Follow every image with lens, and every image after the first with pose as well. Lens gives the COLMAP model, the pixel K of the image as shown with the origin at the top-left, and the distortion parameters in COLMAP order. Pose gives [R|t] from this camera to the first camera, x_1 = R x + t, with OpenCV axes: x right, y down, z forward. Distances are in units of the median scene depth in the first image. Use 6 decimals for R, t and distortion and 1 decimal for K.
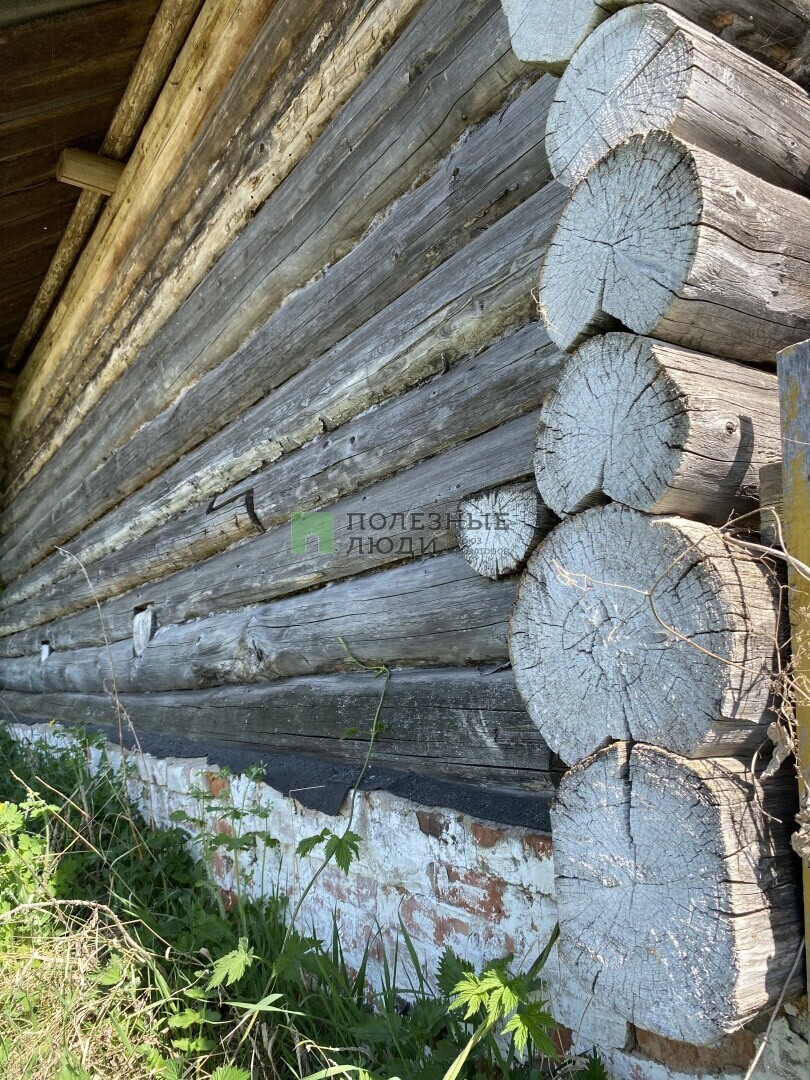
lens RADIAL K [[813.0, 0, 405.0], [0, 813.0, 540.0], [0, 0, 1]] dist [0.045866, -0.067795]
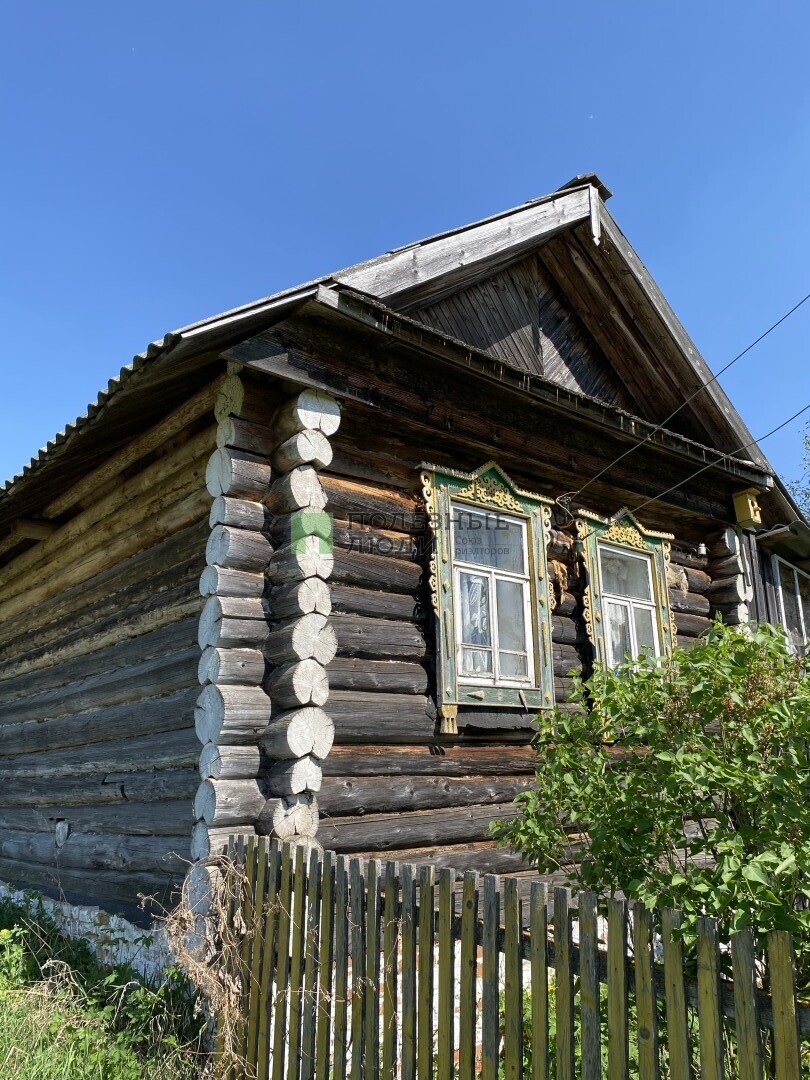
lens RADIAL K [[813.0, 0, 405.0], [0, 813.0, 540.0], [0, 0, 1]] dist [0.045866, -0.067795]
pose [[0.989912, 0.021710, 0.140012, 0.270188], [-0.006172, 0.993861, -0.110468, -0.514693], [-0.141550, 0.108489, 0.983968, -1.522539]]
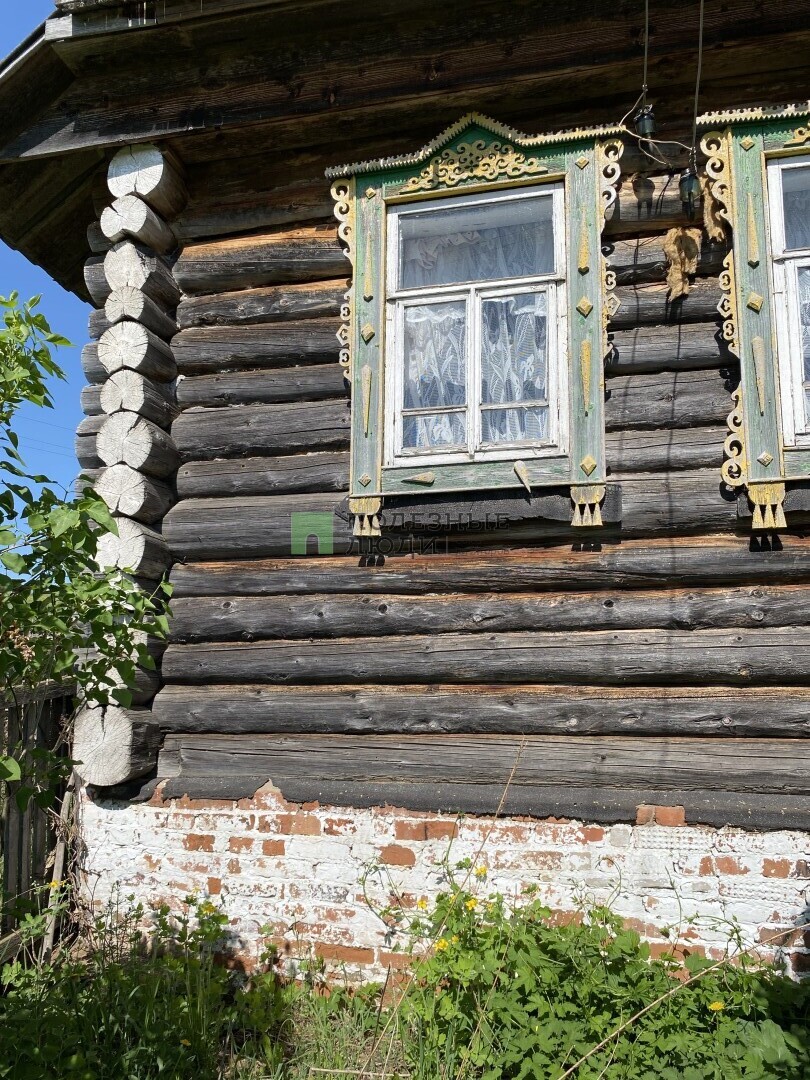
lens RADIAL K [[813.0, 0, 405.0], [0, 813.0, 540.0], [0, 0, 1]] dist [0.045866, -0.067795]
pose [[0.708621, -0.102048, -0.698171, 1.872382], [0.129925, 0.991438, -0.013044, -0.198193], [0.693525, -0.081466, 0.715812, -0.381188]]
